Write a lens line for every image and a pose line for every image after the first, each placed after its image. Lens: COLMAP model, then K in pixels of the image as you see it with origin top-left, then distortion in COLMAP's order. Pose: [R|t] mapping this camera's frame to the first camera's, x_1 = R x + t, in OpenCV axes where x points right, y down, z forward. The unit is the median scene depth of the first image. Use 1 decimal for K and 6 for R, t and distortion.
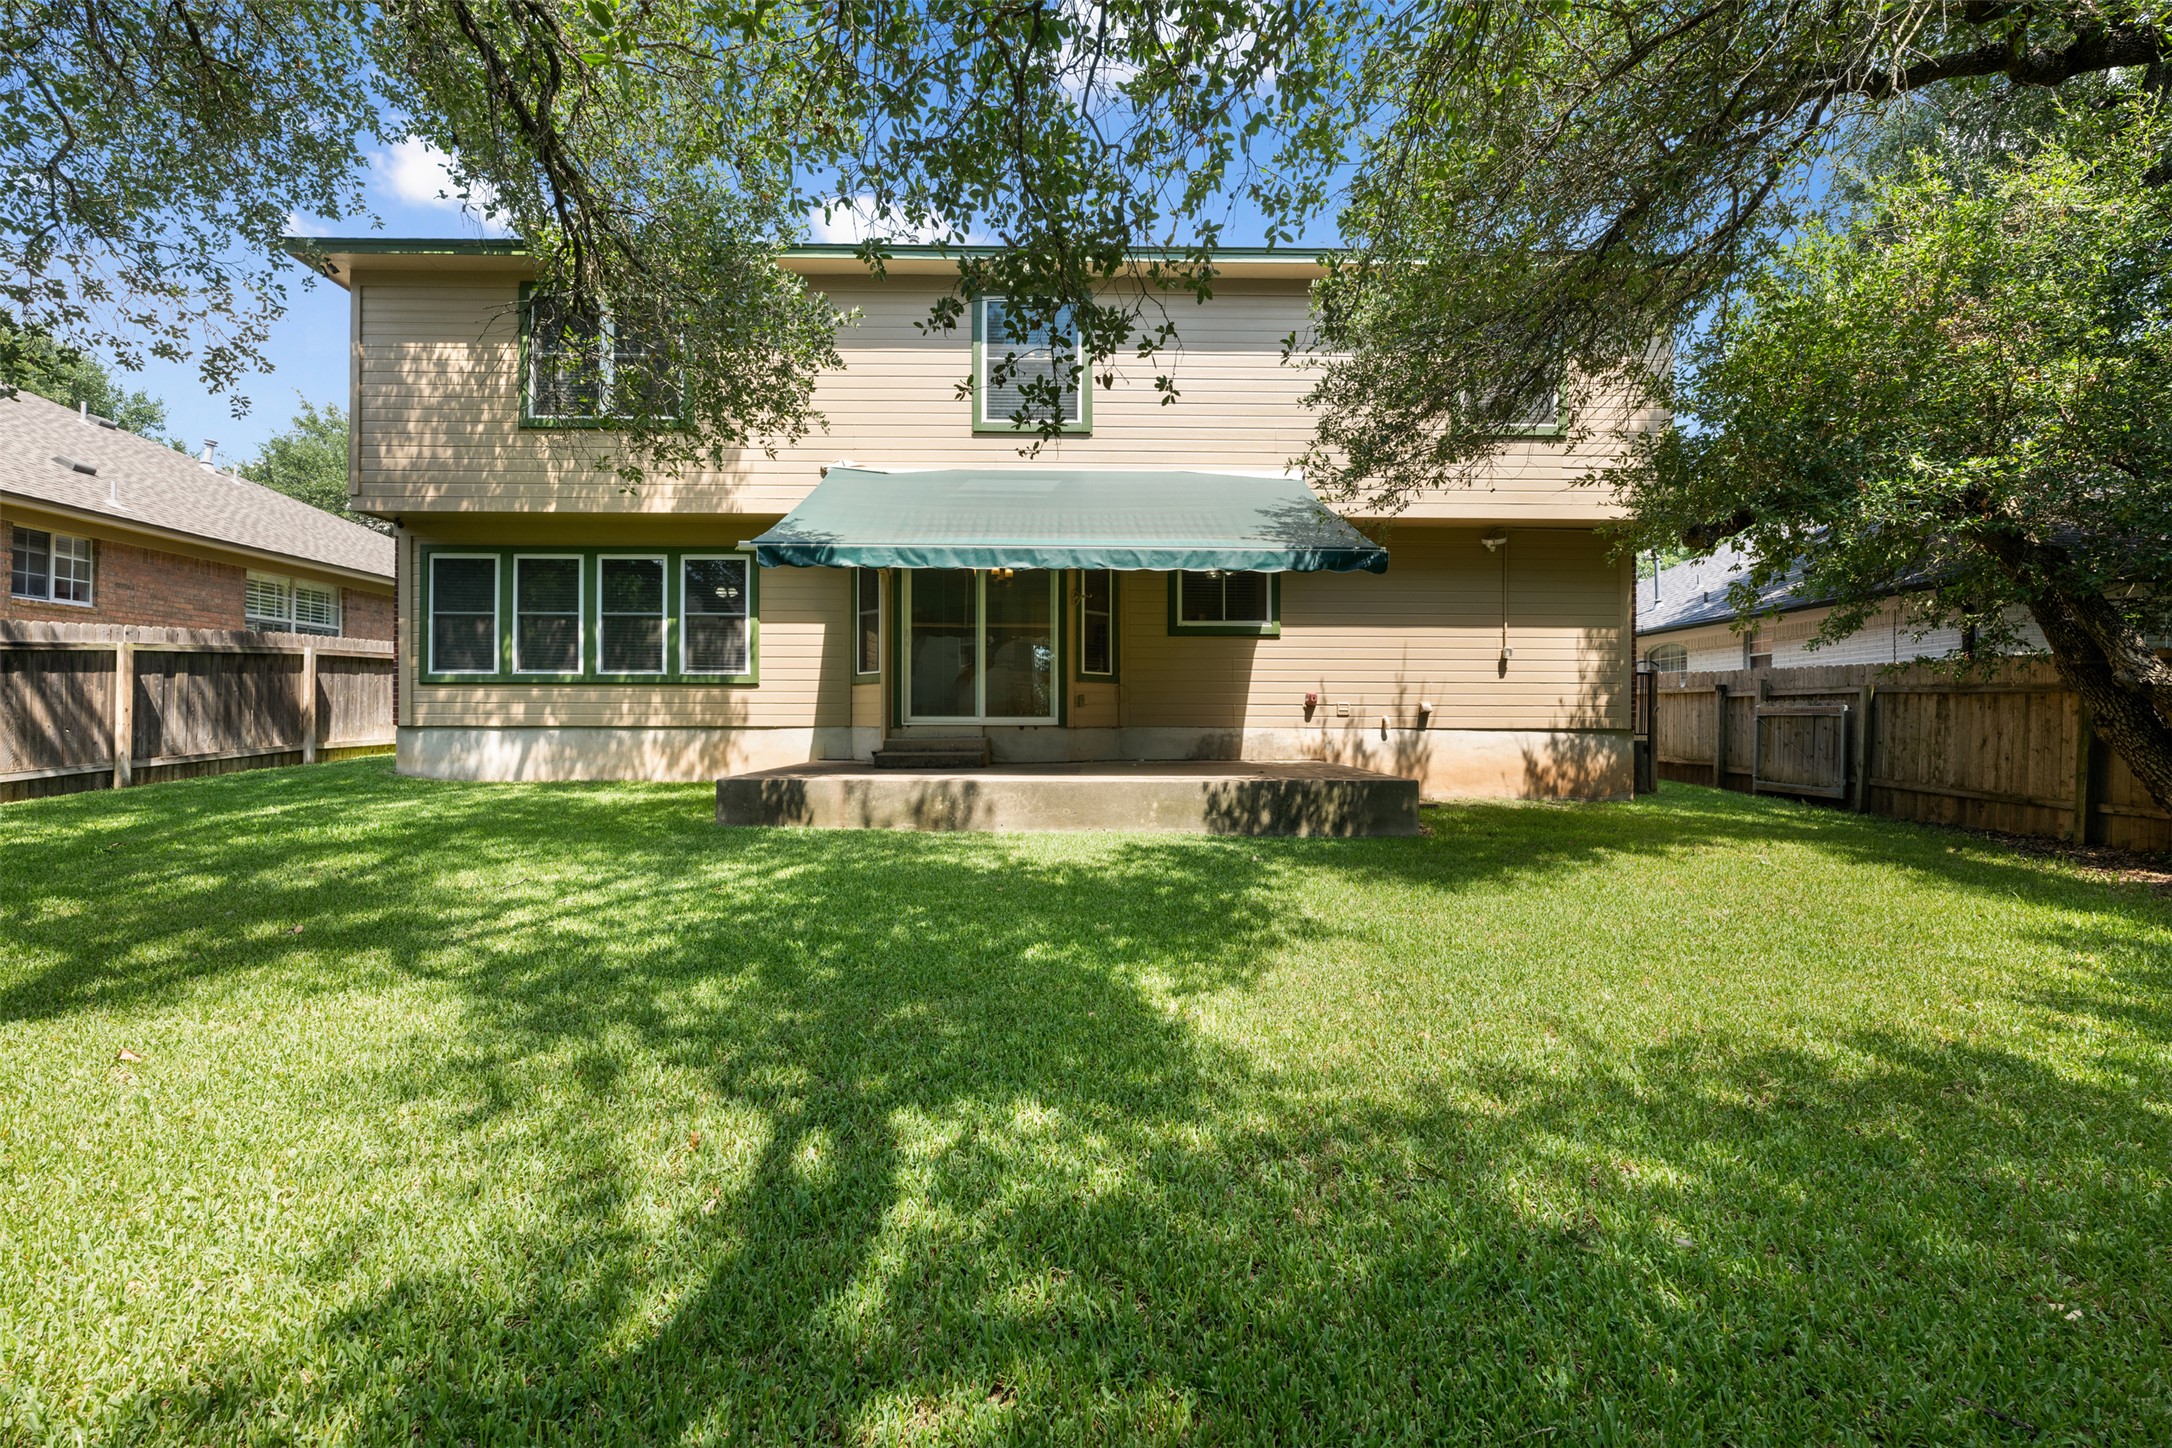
lens RADIAL K [[862.8, 0, 1086.1], [0, 862.8, 721.8], [0, 0, 1]] dist [0.000685, -0.000682]
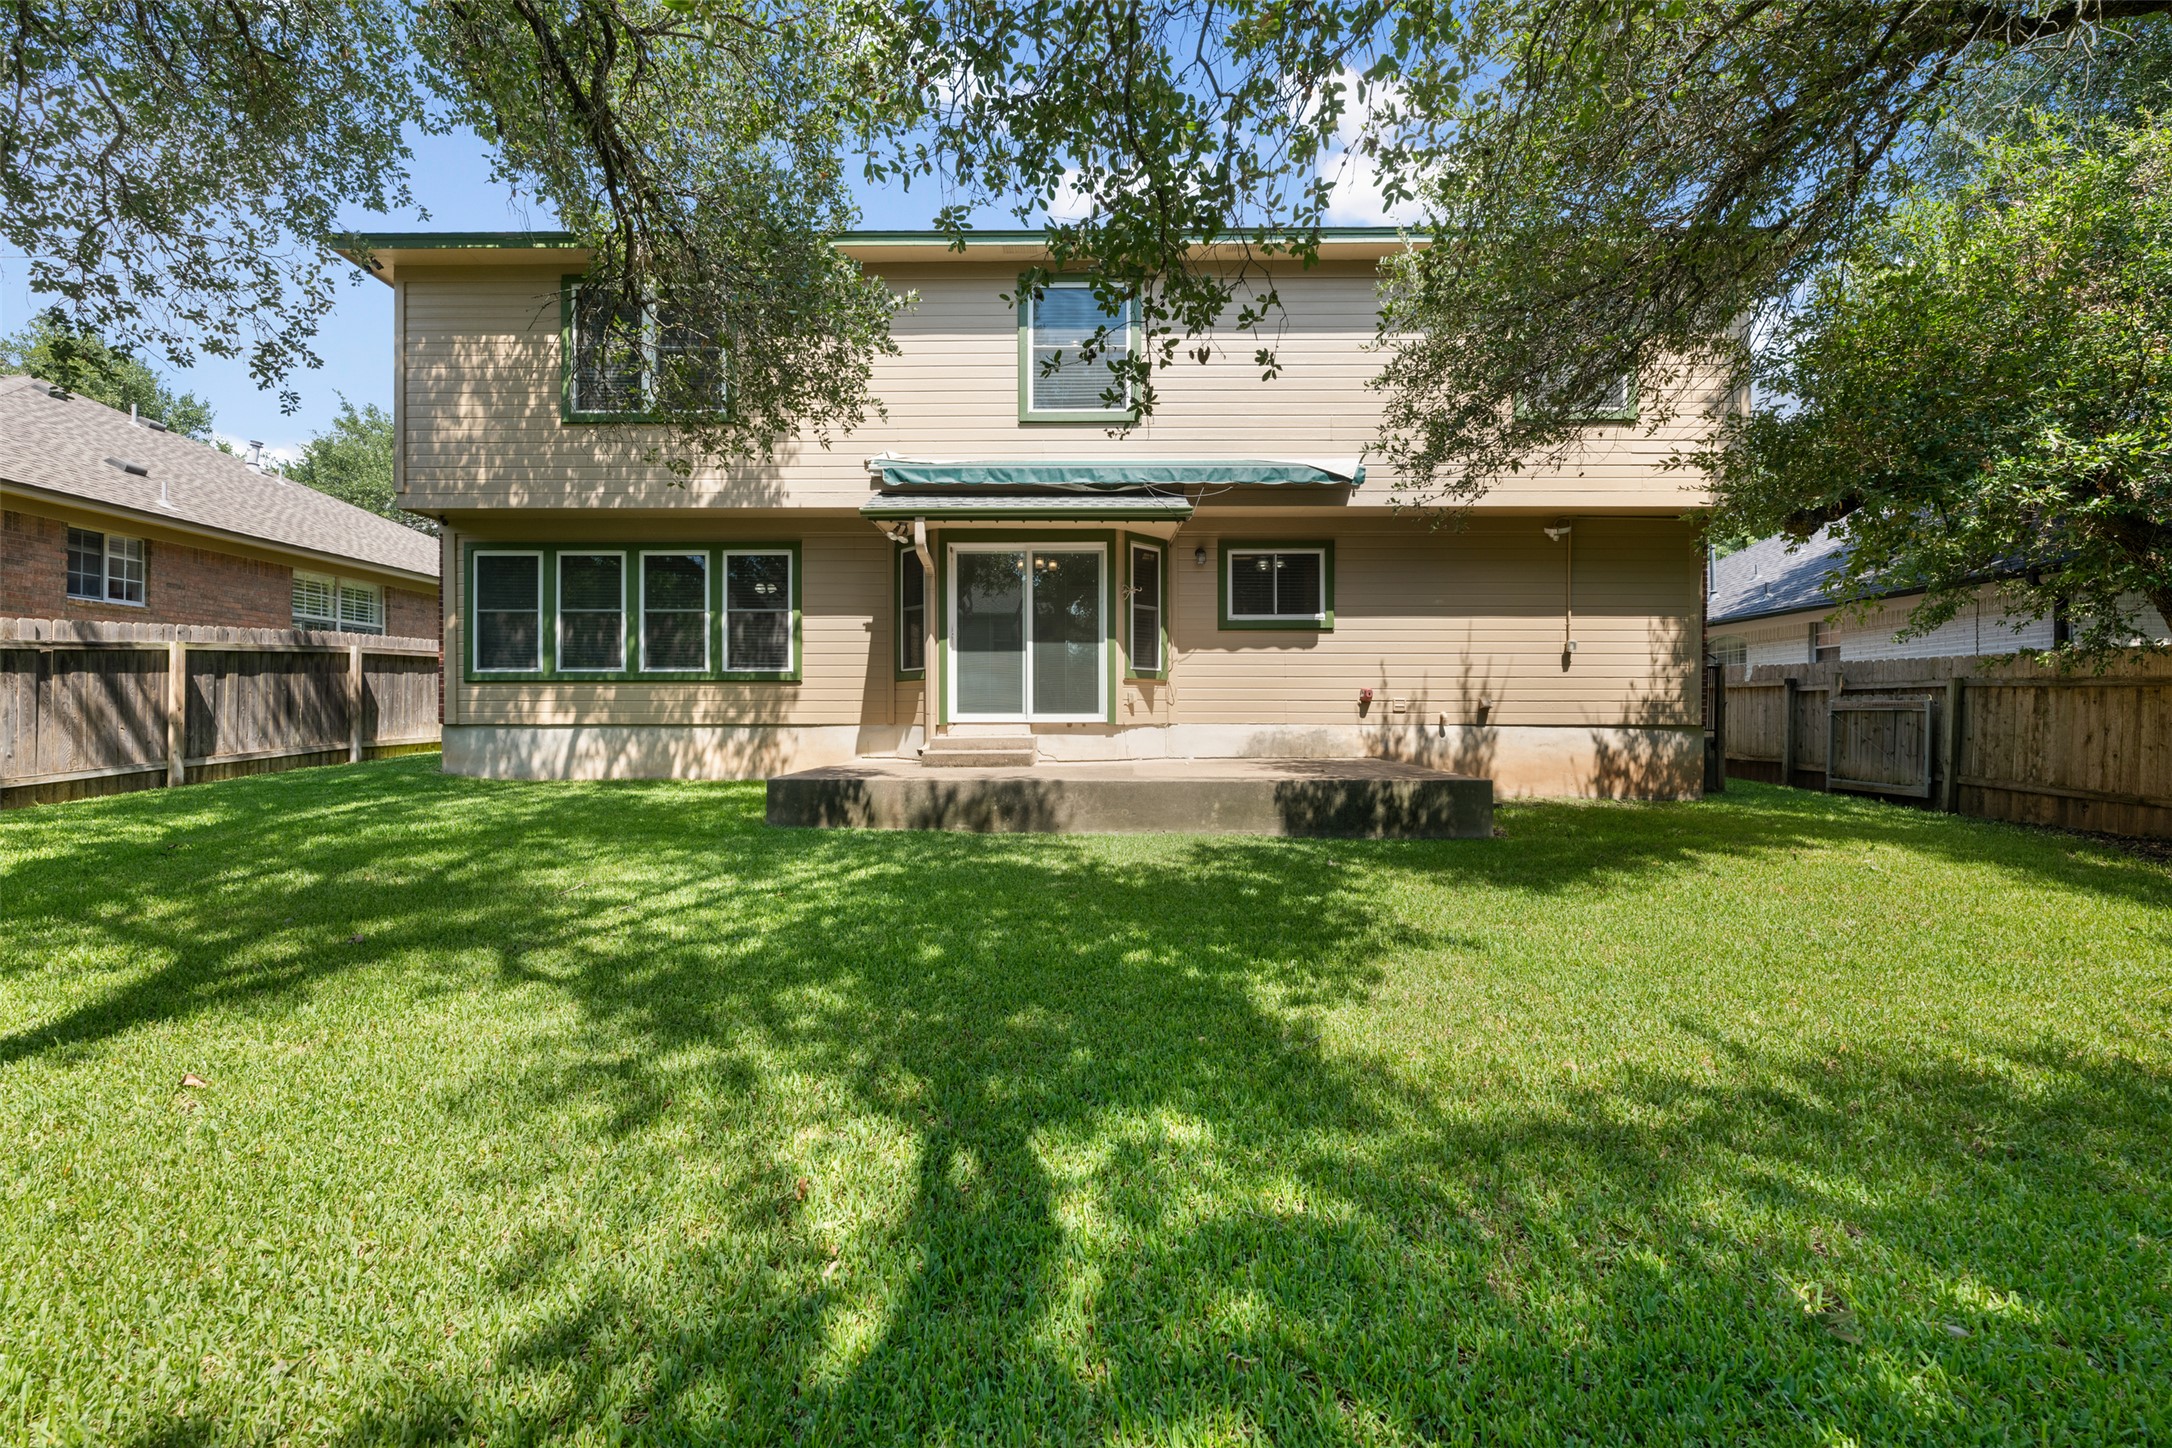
lens RADIAL K [[862.8, 0, 1085.5], [0, 862.8, 722.0], [0, 0, 1]] dist [0.000685, -0.000682]
pose [[0.999637, -0.001924, -0.026880, -0.042938], [0.002075, 0.999982, 0.005571, -0.002684], [0.026869, -0.005624, 0.999623, 0.034050]]
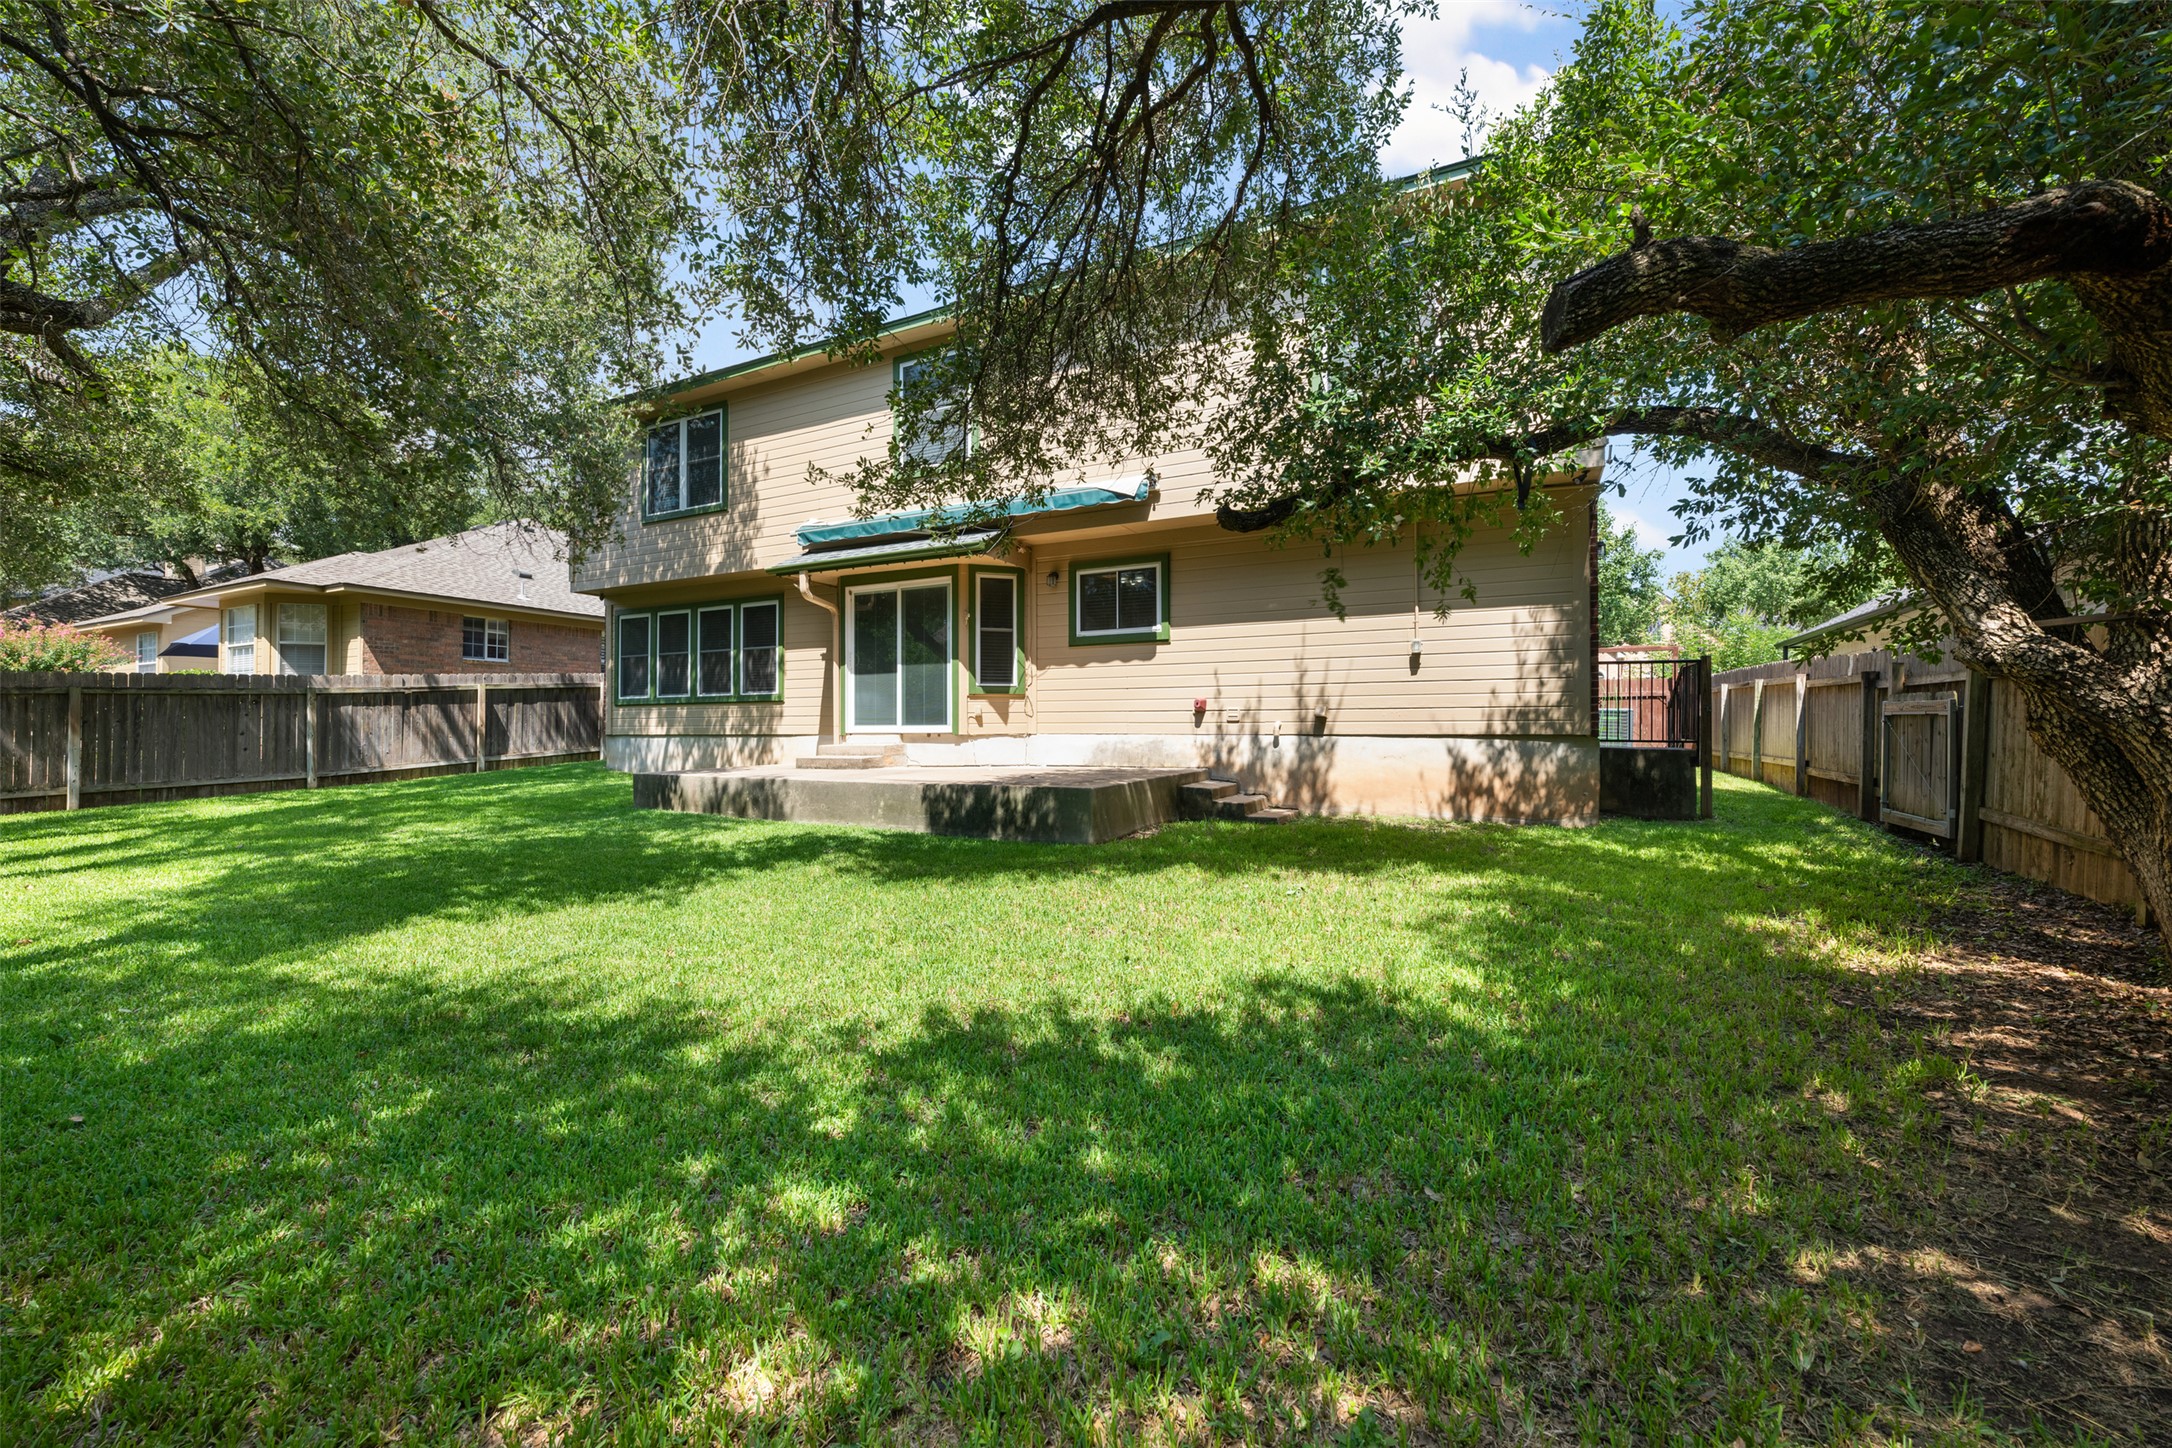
lens RADIAL K [[862.8, 0, 1090.4], [0, 862.8, 731.4], [0, 0, 1]] dist [0.000685, -0.000682]
pose [[0.880009, -0.003978, -0.474941, 0.925768], [0.005204, 0.999986, 0.001268, 0.002669], [0.474929, -0.003588, 0.880017, 0.140249]]
